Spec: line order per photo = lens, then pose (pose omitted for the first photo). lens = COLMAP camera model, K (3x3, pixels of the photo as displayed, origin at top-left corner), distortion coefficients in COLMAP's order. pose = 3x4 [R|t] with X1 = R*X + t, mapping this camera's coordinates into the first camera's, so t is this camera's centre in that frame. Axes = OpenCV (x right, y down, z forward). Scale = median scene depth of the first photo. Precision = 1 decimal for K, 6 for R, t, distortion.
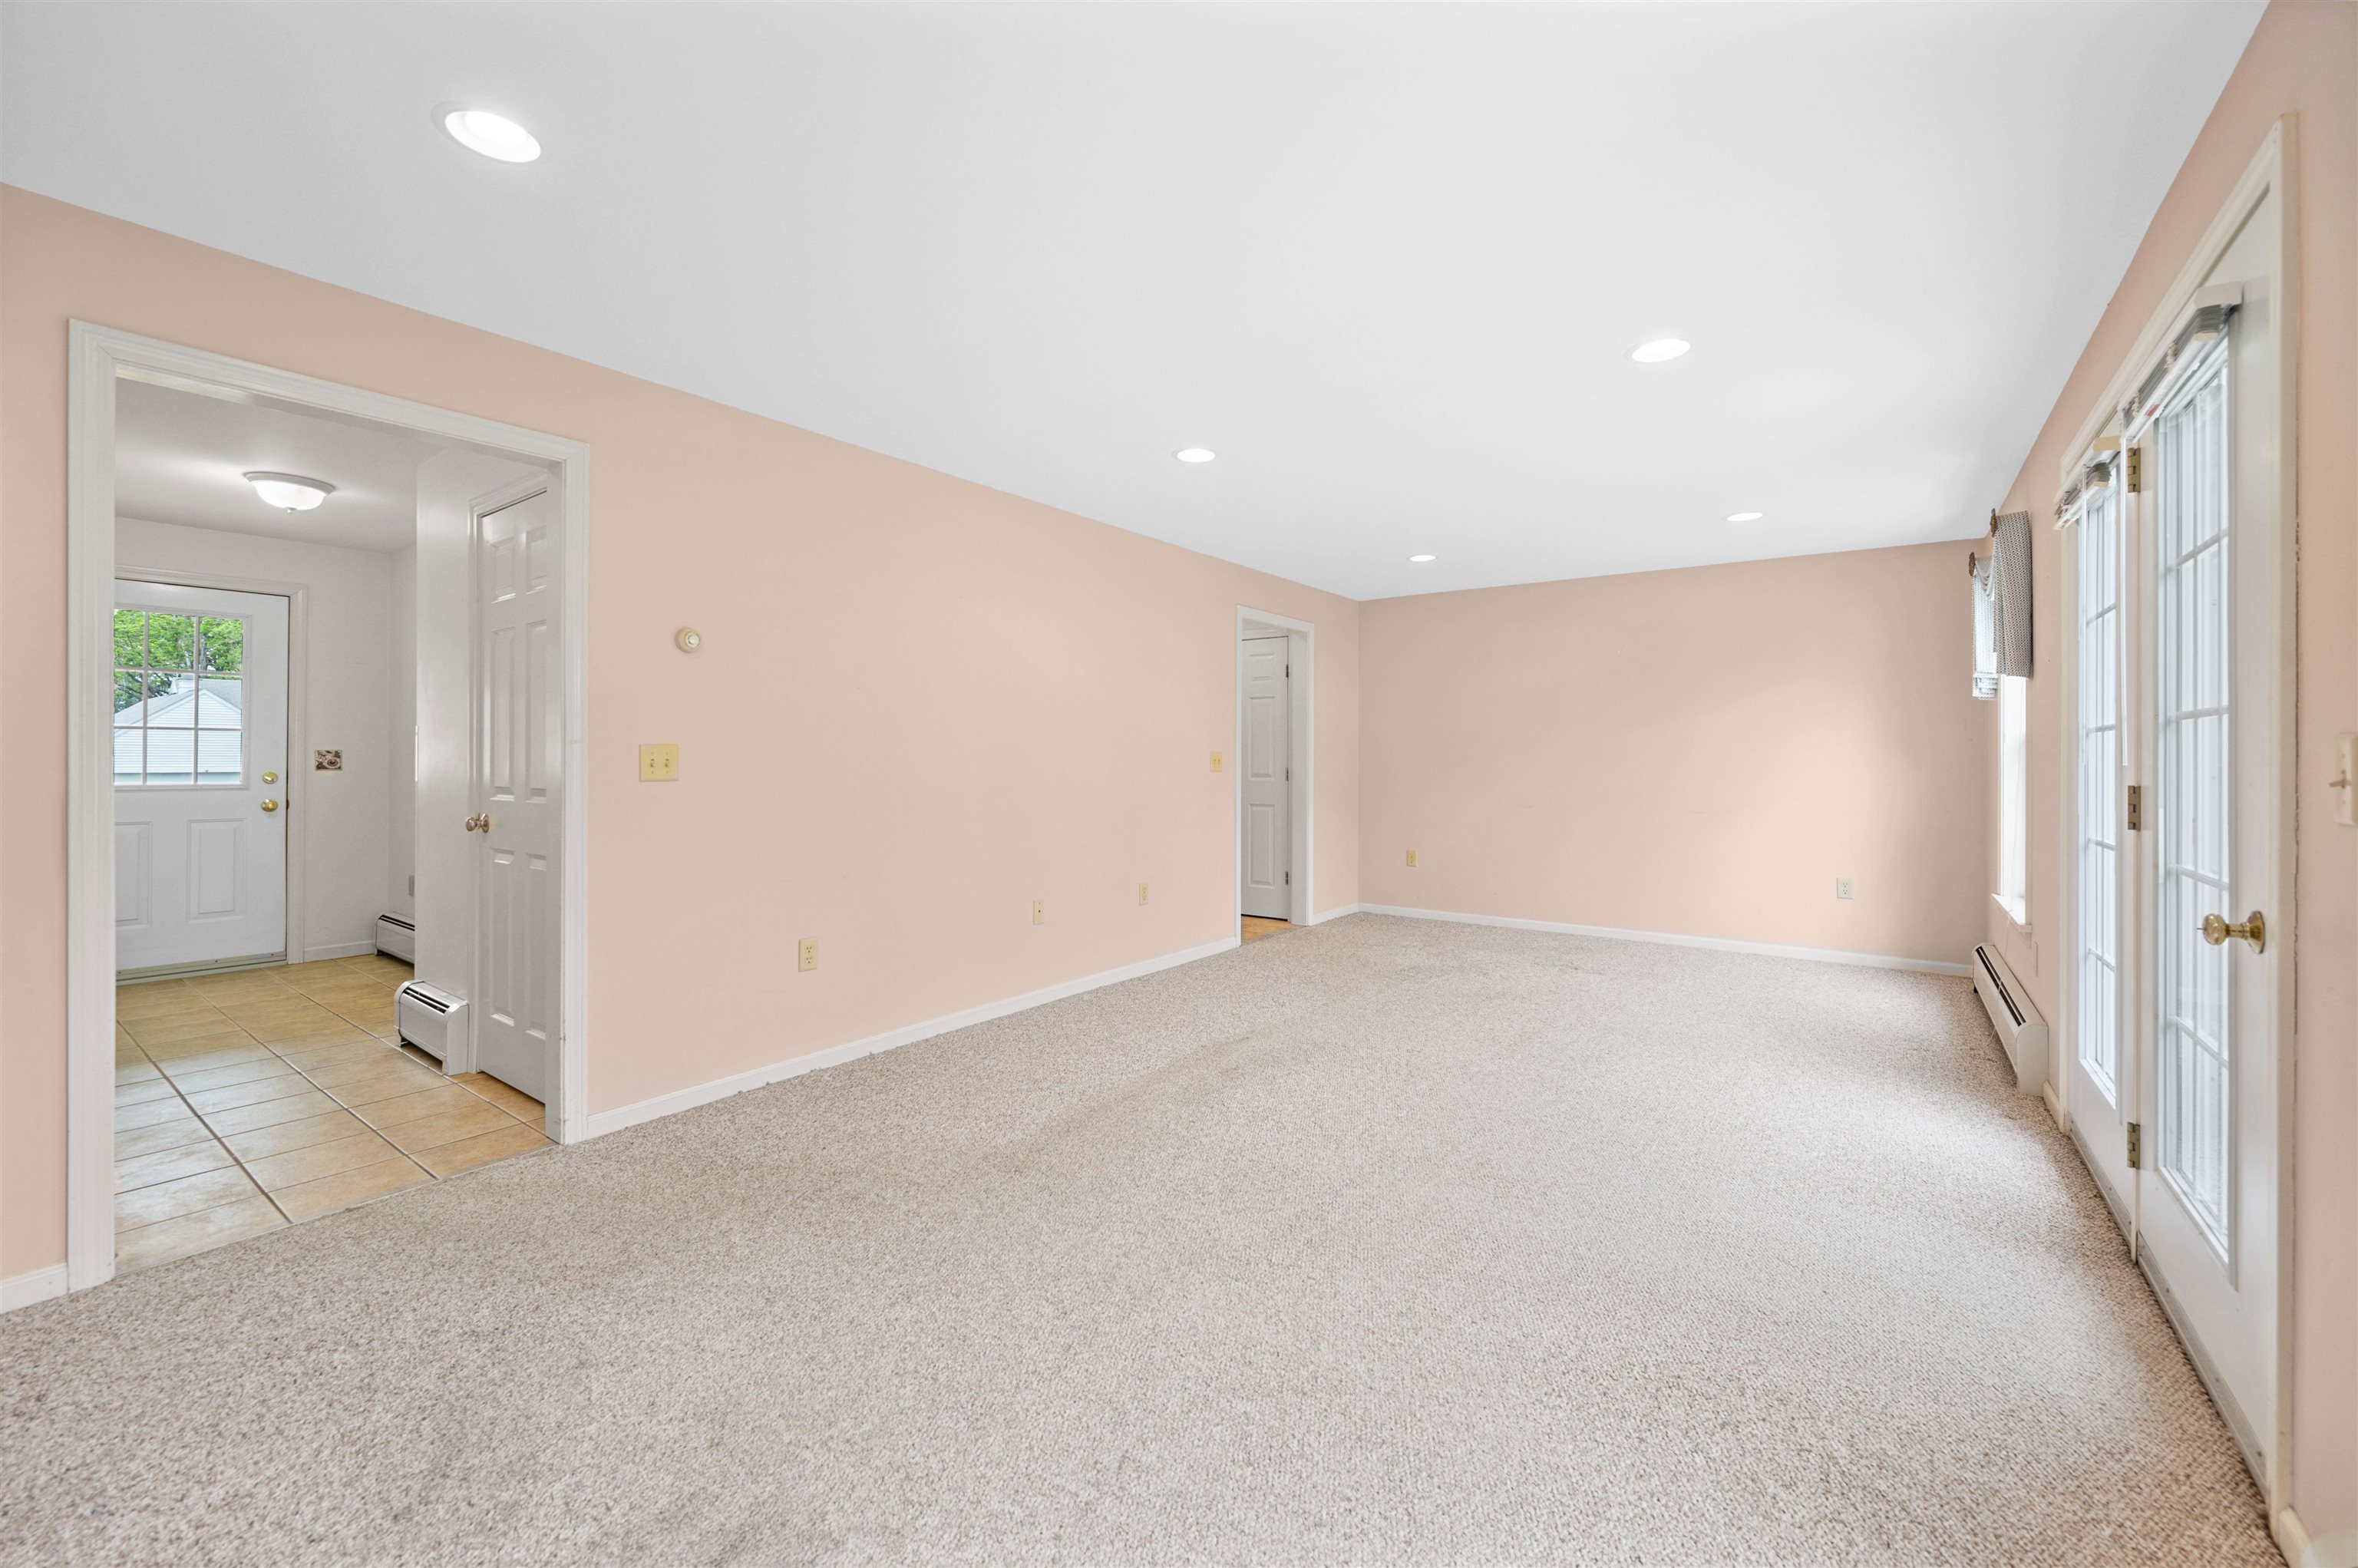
lens RADIAL K [[945.4, 0, 1174.4], [0, 945.4, 751.3], [0, 0, 1]] dist [0.000459, -0.000319]
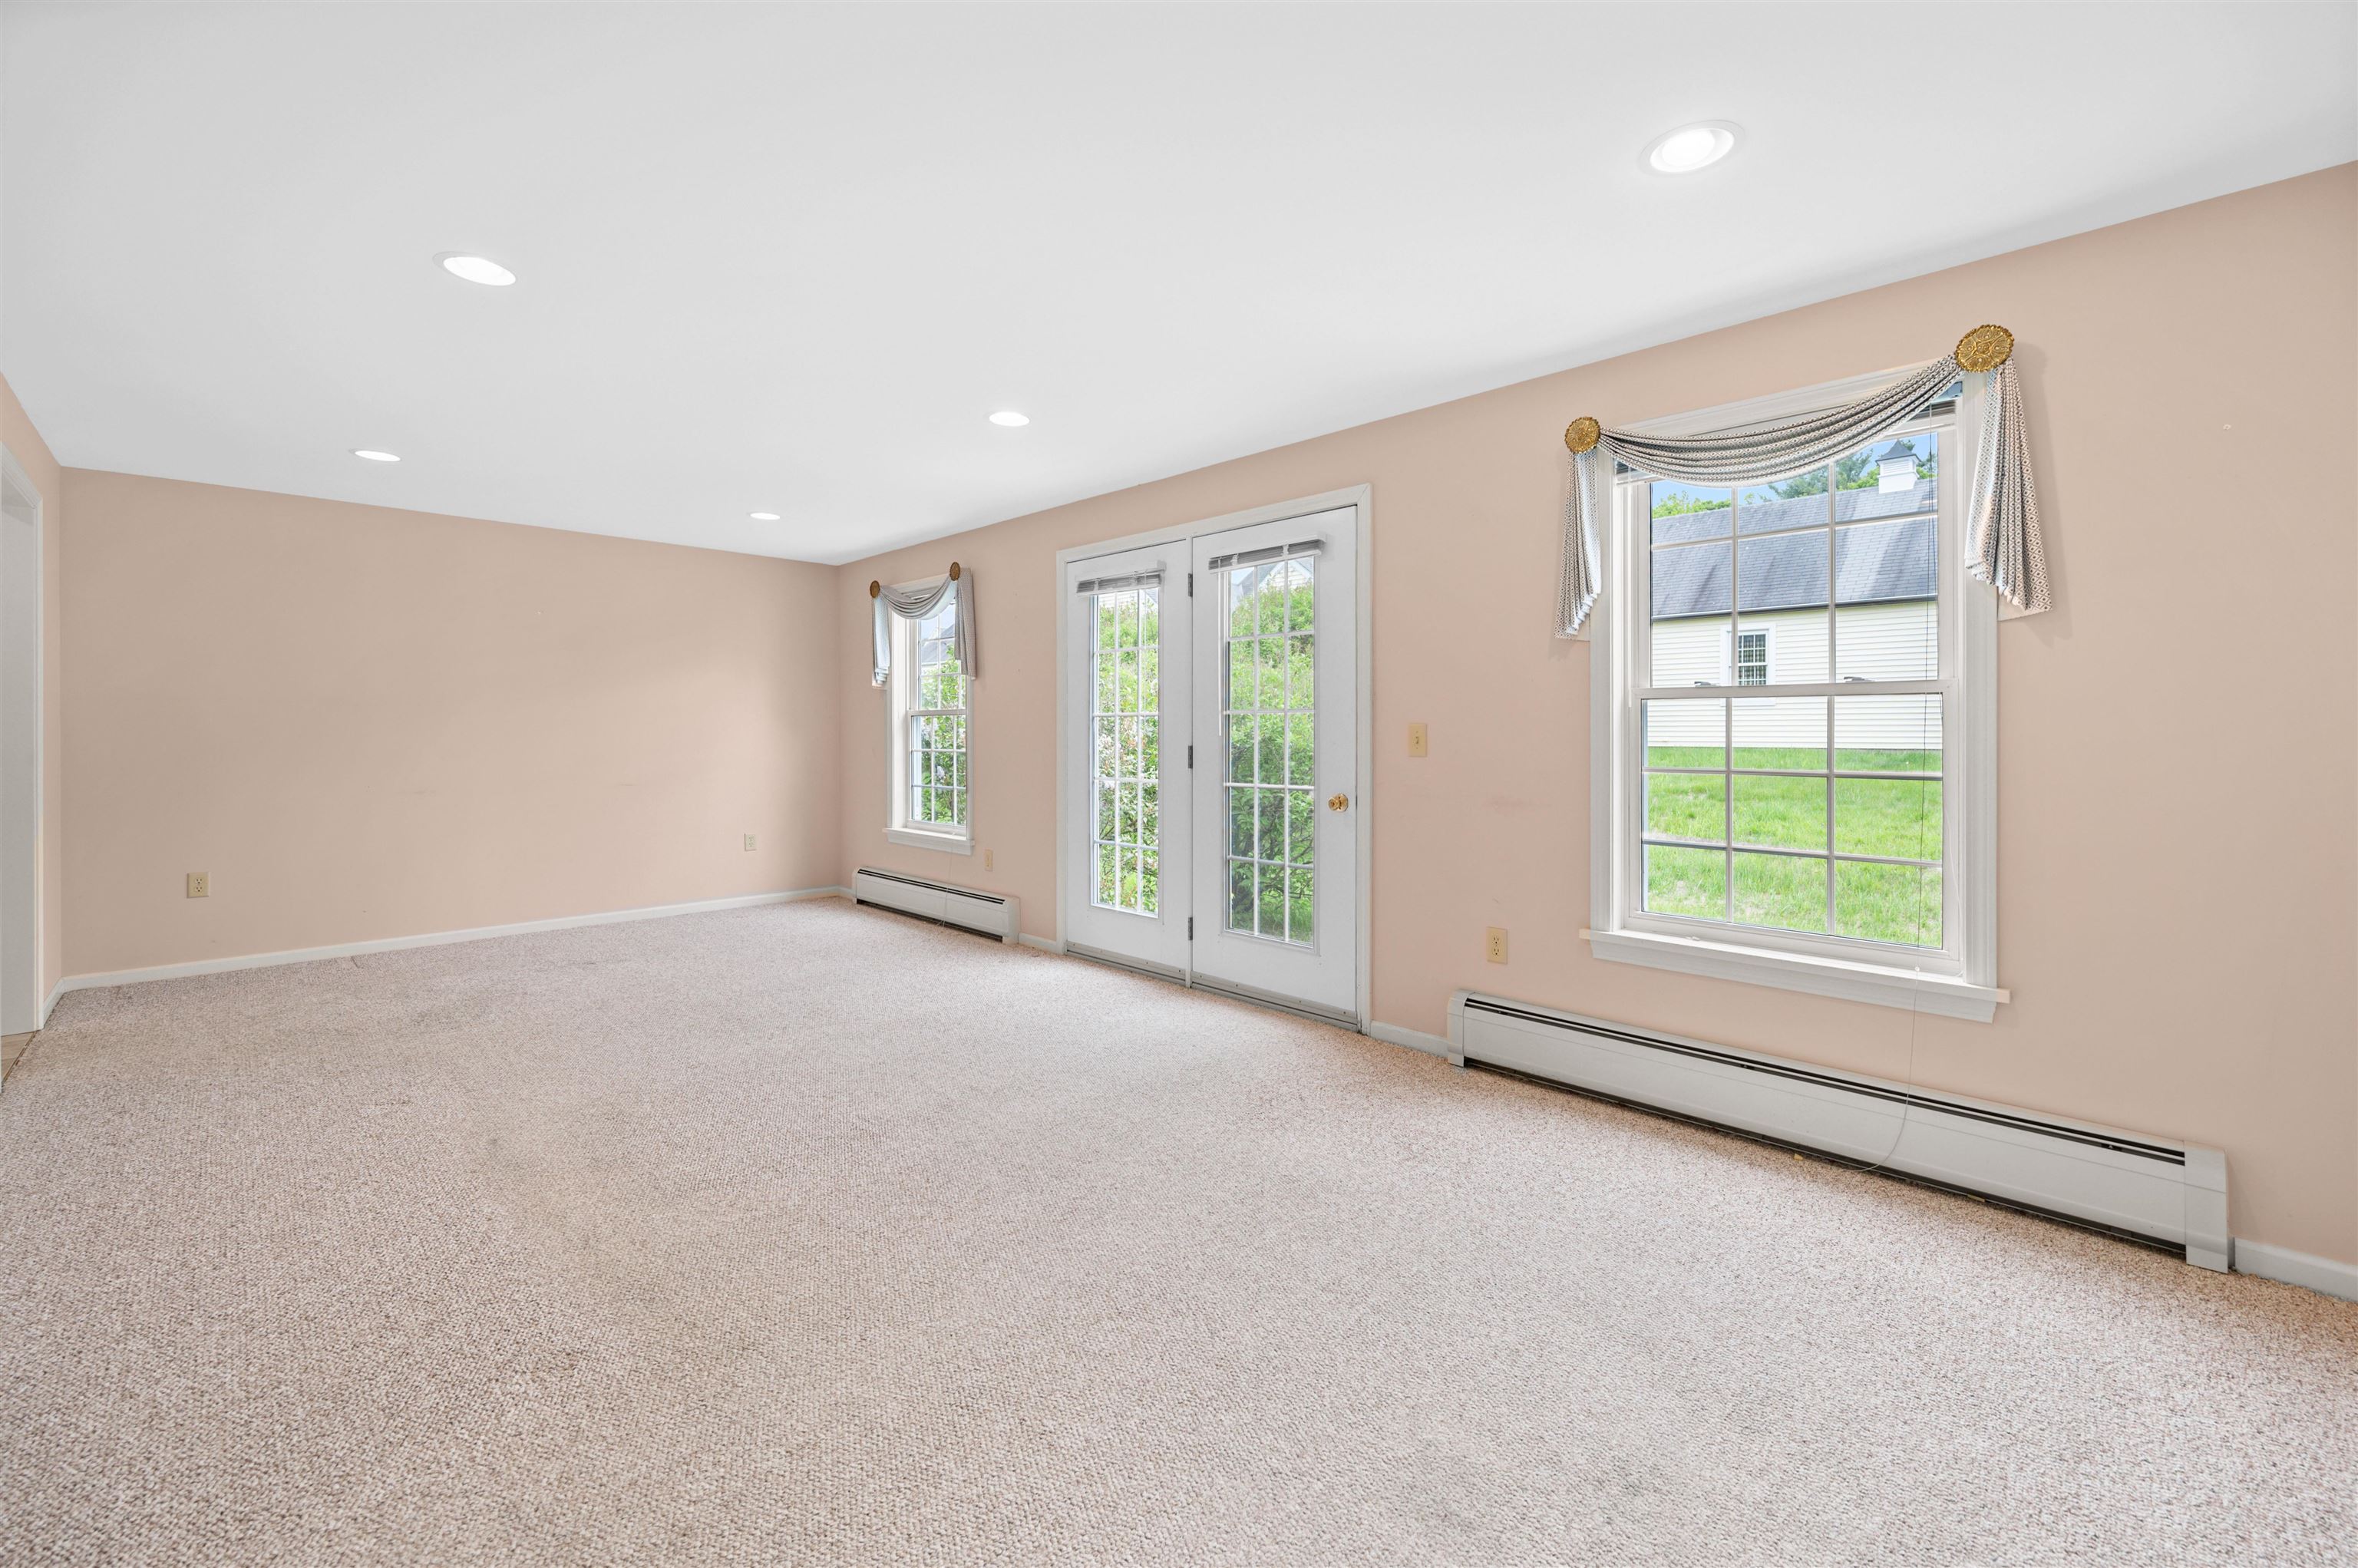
lens RADIAL K [[965.1, 0, 1175.3], [0, 965.1, 721.3], [0, 0, 1]] dist [0.003953, 0.000001]
pose [[0.156954, 0.006617, 0.987584, -0.630463], [-0.007270, 0.999958, -0.005545, -0.003118], [-0.987579, -0.006310, 0.156996, 0.460020]]
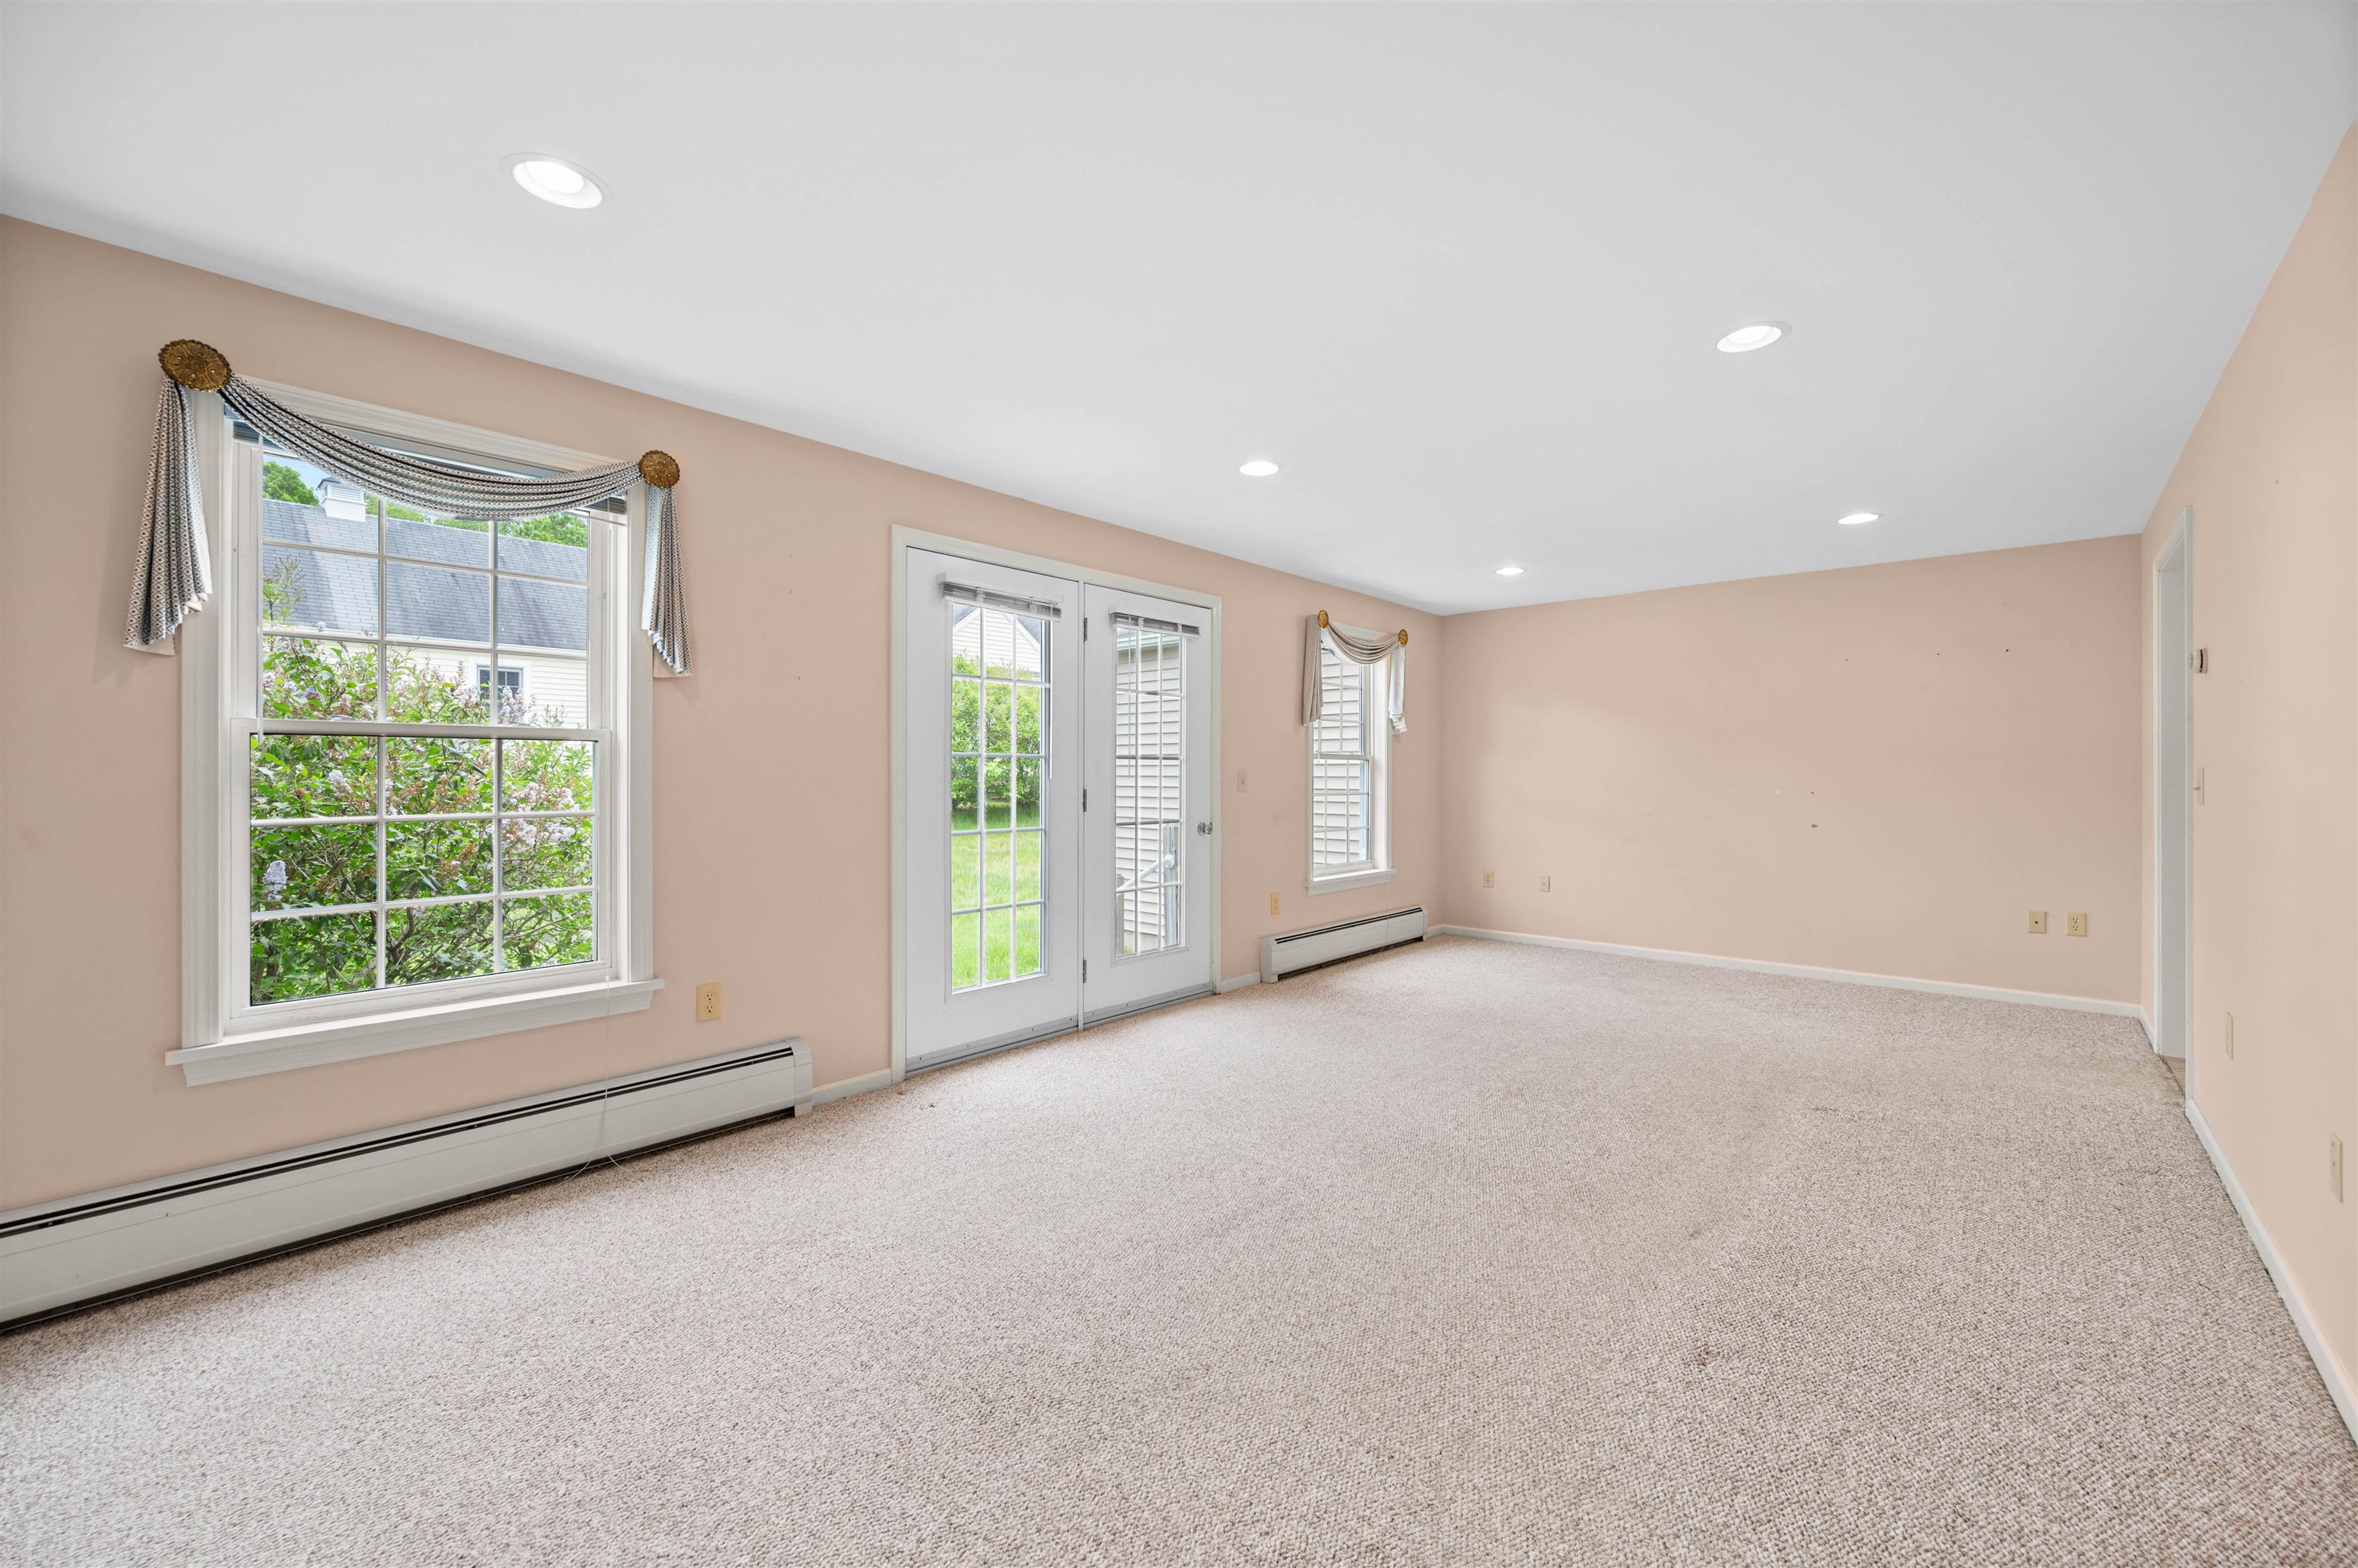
lens RADIAL K [[931.7, 0, 1176.5], [0, 931.7, 775.3], [0, 0, 1]] dist [-0.024570, 0.010691]
pose [[-0.995008, -0.002411, 0.099764, 0.405378], [-0.003222, 0.999963, -0.007966, 0.012752], [-0.099741, -0.008248, -0.994979, 1.881384]]
